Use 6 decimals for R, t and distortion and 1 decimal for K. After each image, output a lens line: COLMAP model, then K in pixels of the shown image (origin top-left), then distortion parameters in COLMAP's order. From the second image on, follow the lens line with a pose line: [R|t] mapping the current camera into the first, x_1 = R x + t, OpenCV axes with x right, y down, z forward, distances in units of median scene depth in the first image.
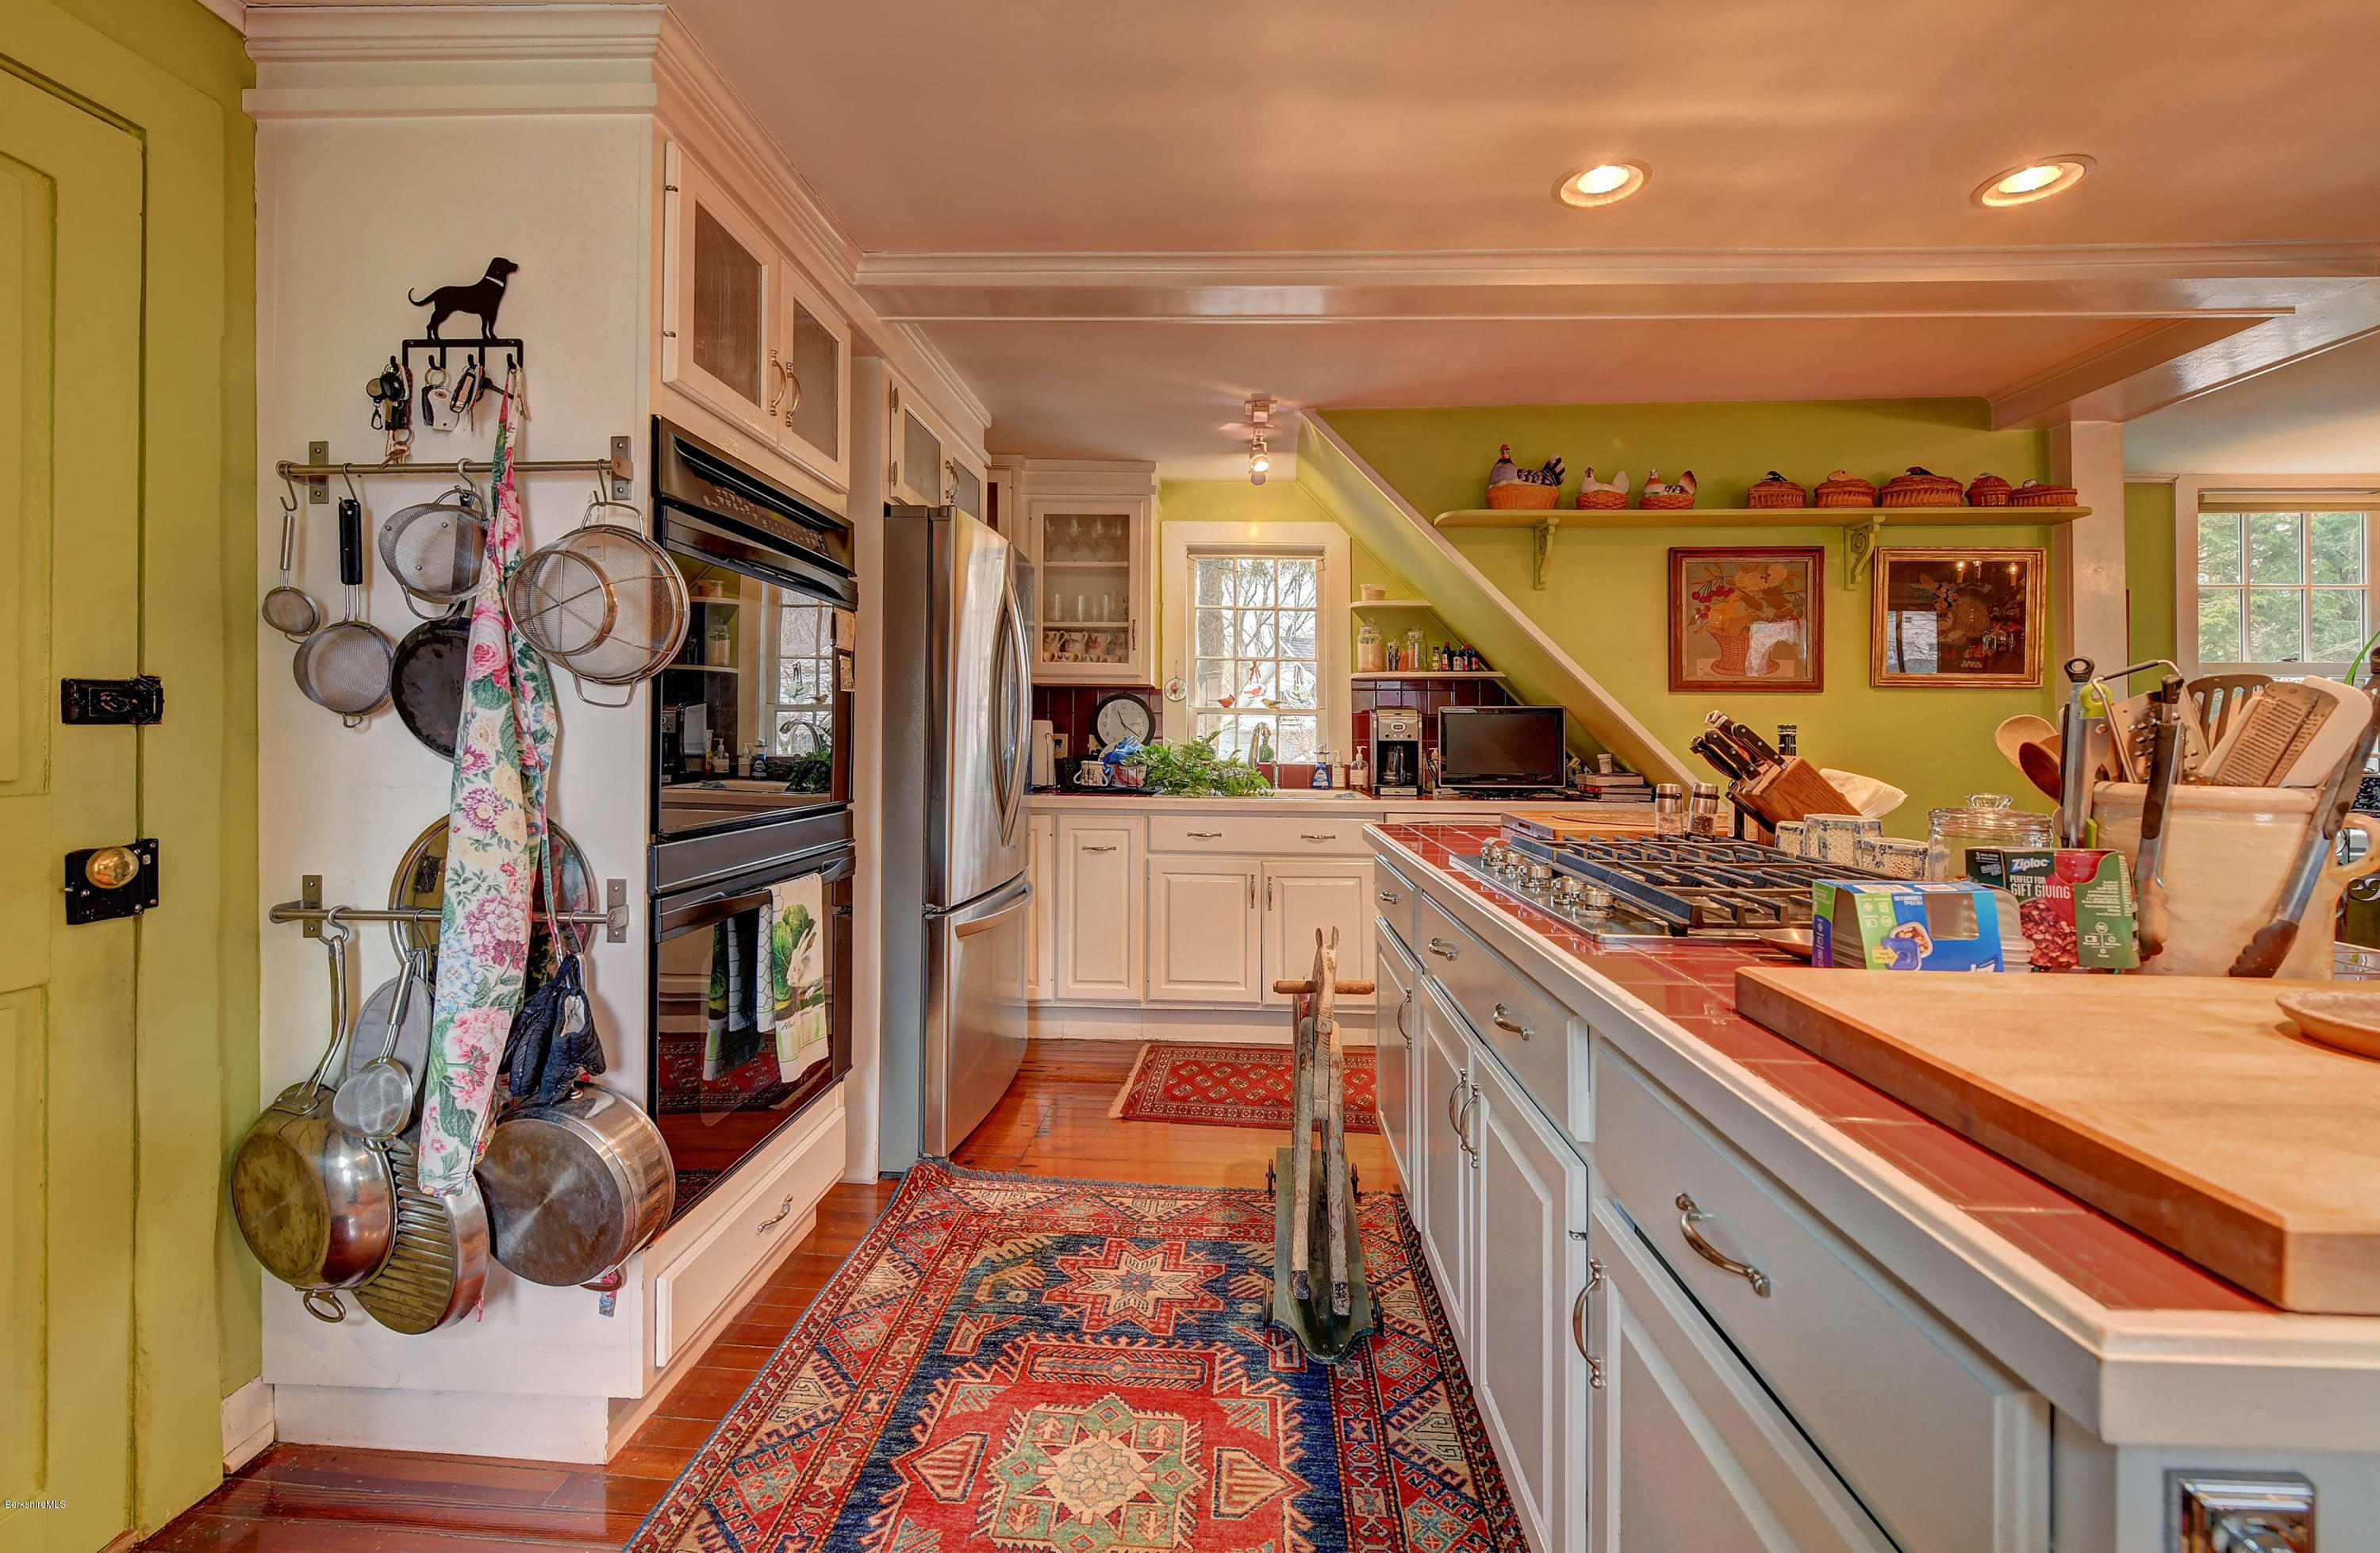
lens RADIAL K [[983.6, 0, 1184.8], [0, 983.6, 728.7], [0, 0, 1]] dist [0.000094, -0.000974]
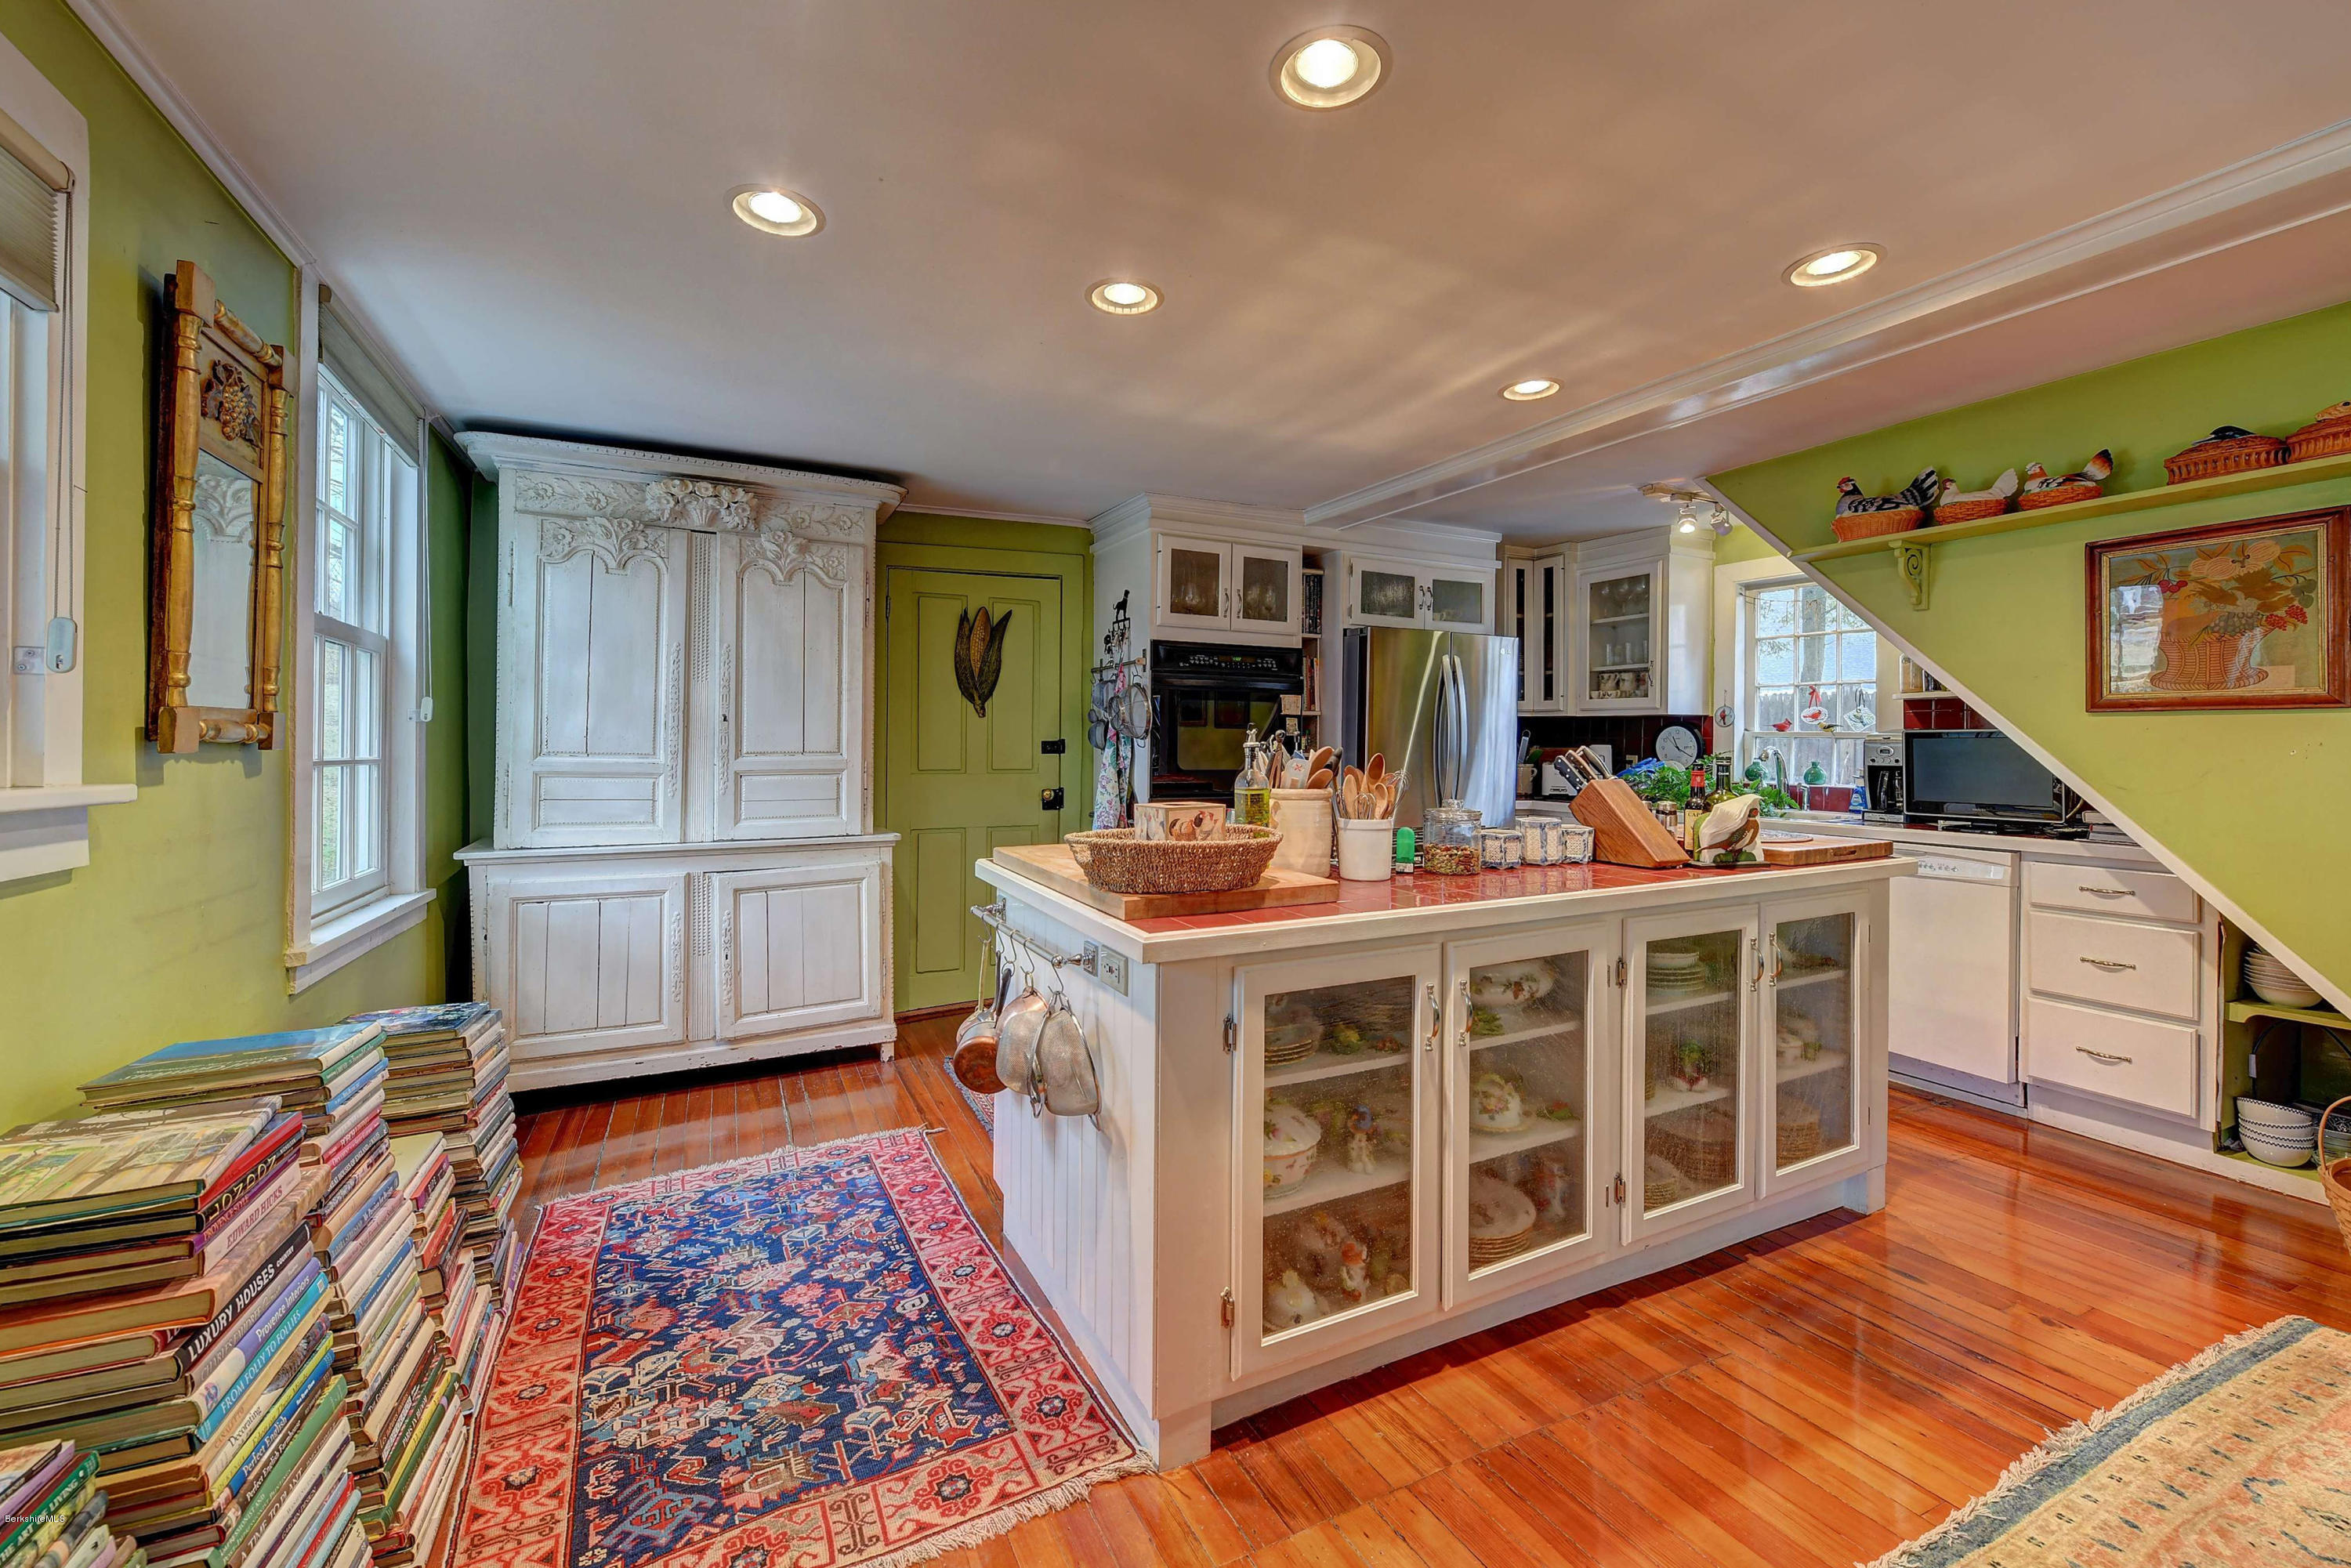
lens RADIAL K [[938.9, 0, 1159.0], [0, 938.9, 747.0], [0, 0, 1]] dist [-0.001078, -0.000281]
pose [[0.465825, 0.000361, -0.884877, 0.881318], [0.005232, 0.999981, 0.003162, -0.015724], [0.884862, -0.006102, 0.465814, -0.093754]]
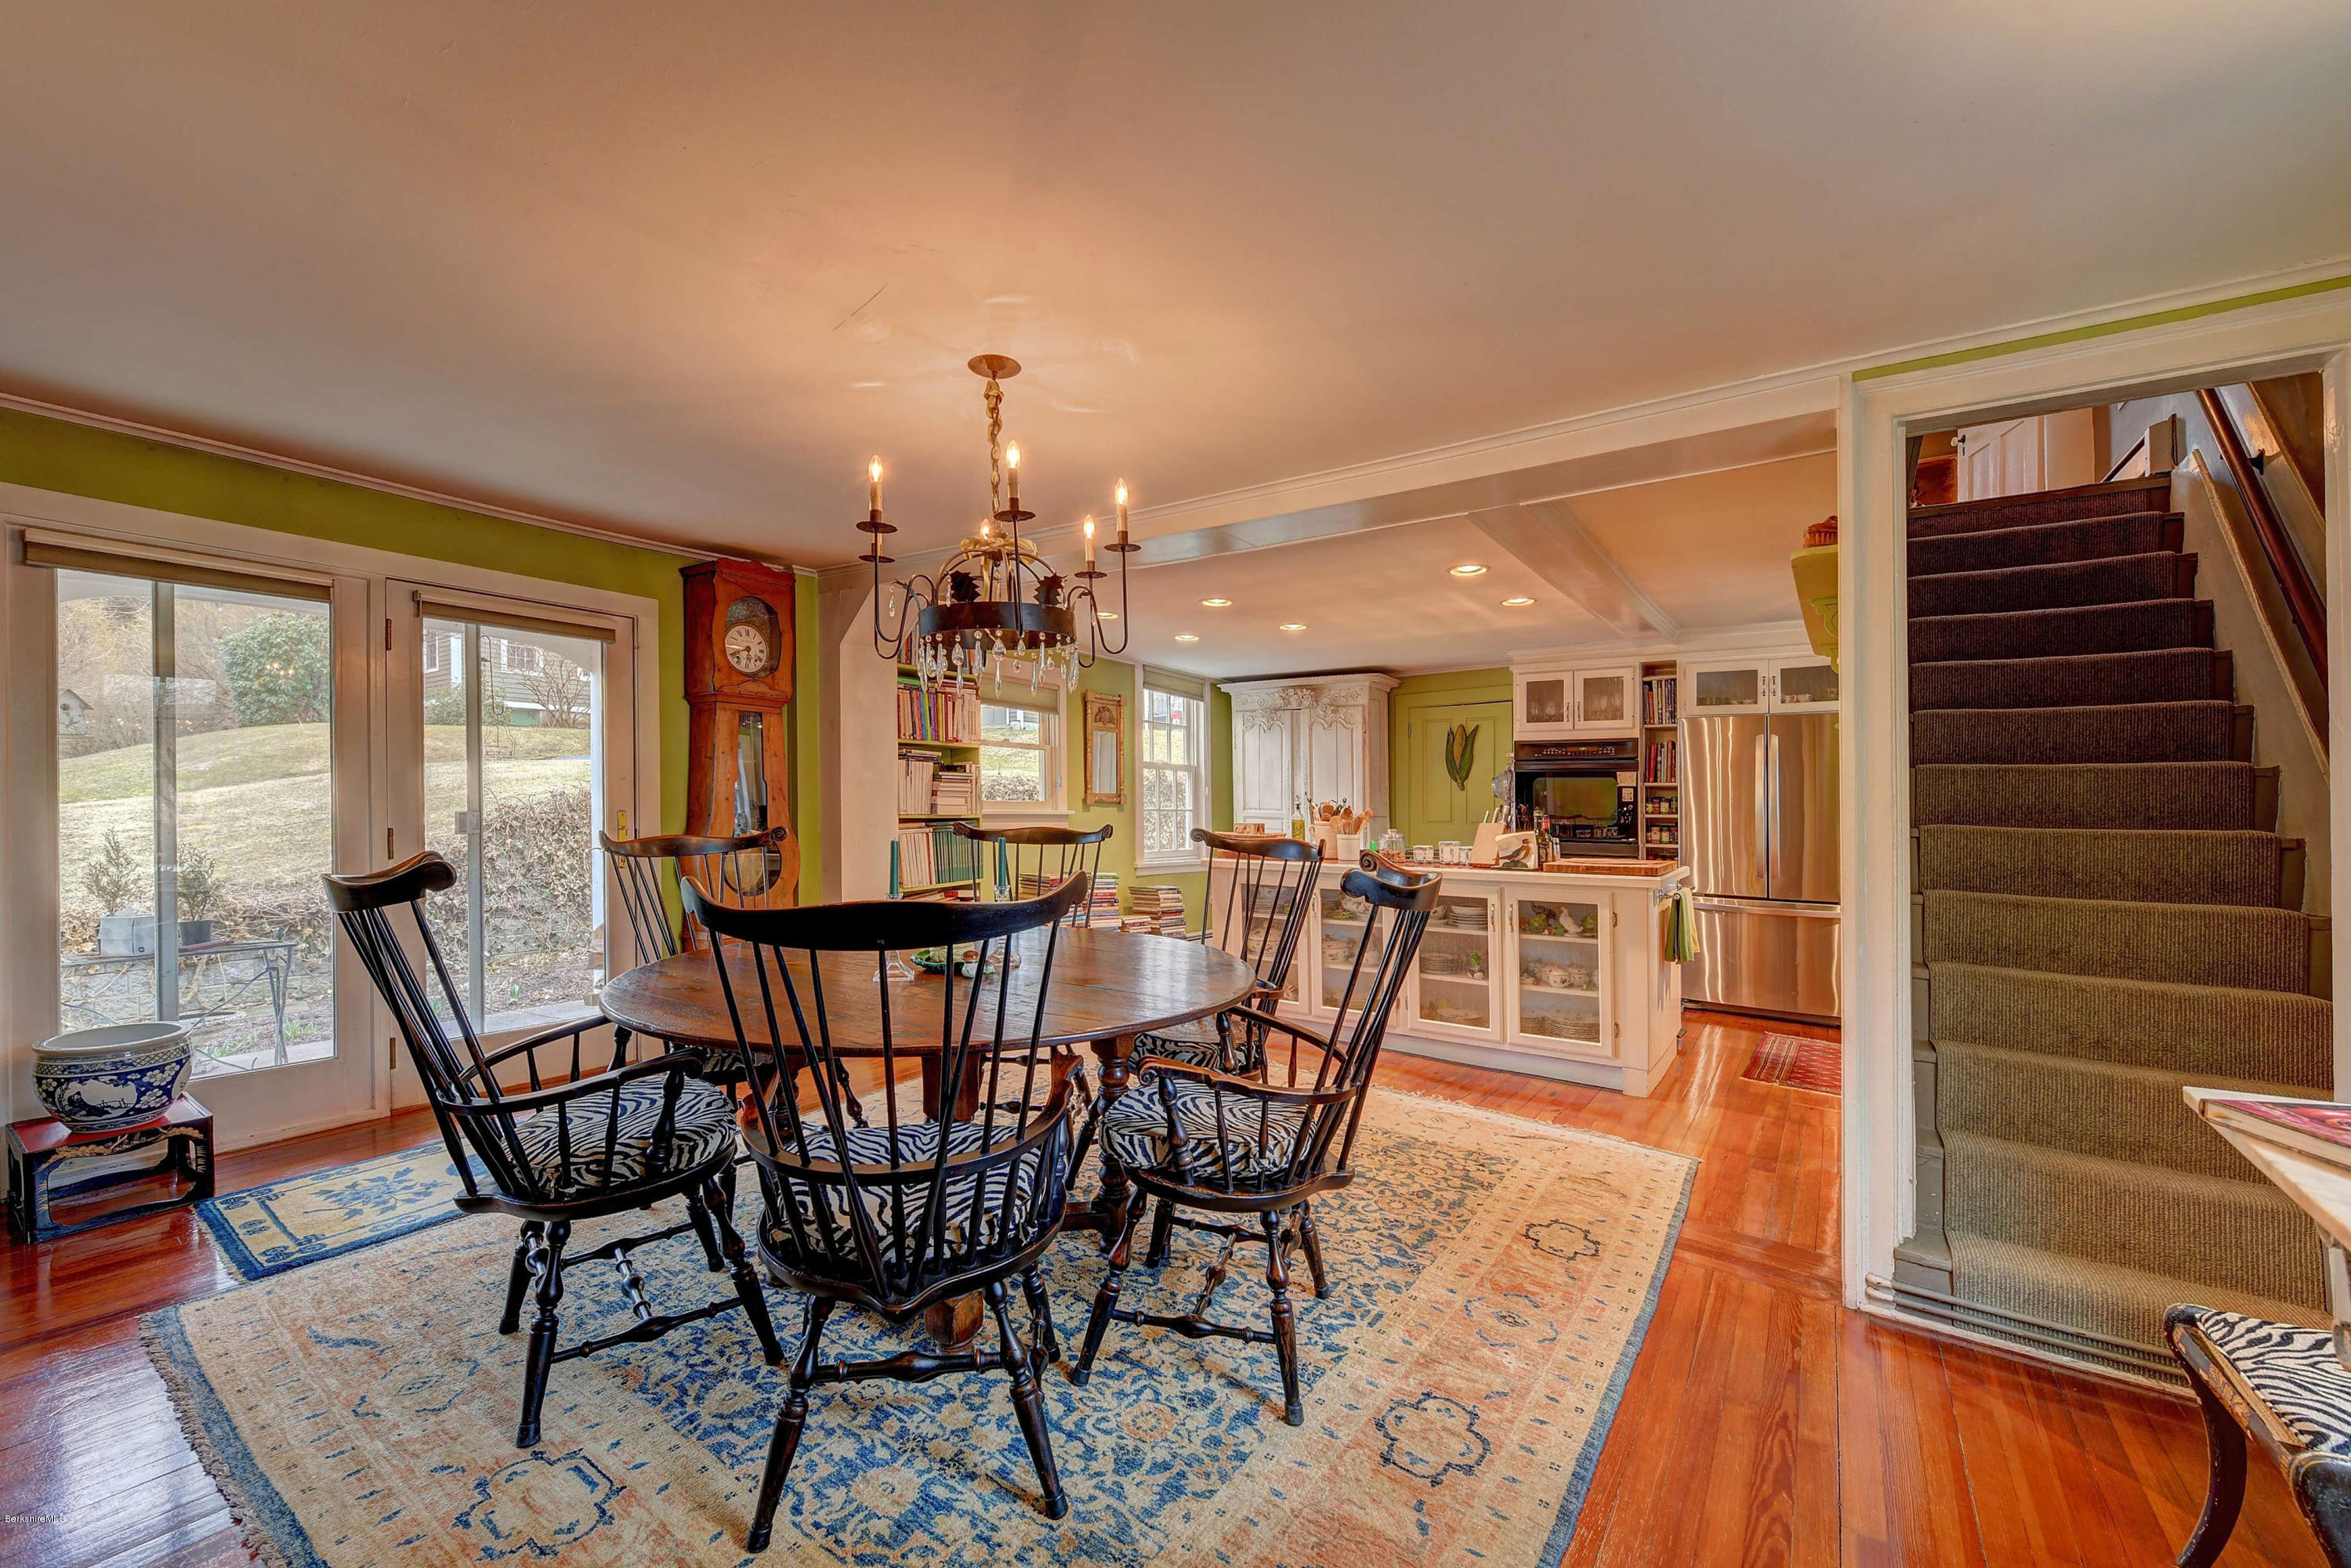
lens RADIAL K [[929.3, 0, 1133.5], [0, 929.3, 771.0], [0, 0, 1]] dist [0.000748, -0.000009]
pose [[-0.569489, -0.041240, -0.820964, 1.869549], [-0.006641, 0.998939, -0.045573, 0.004764], [0.821972, -0.020501, -0.569159, 0.963753]]
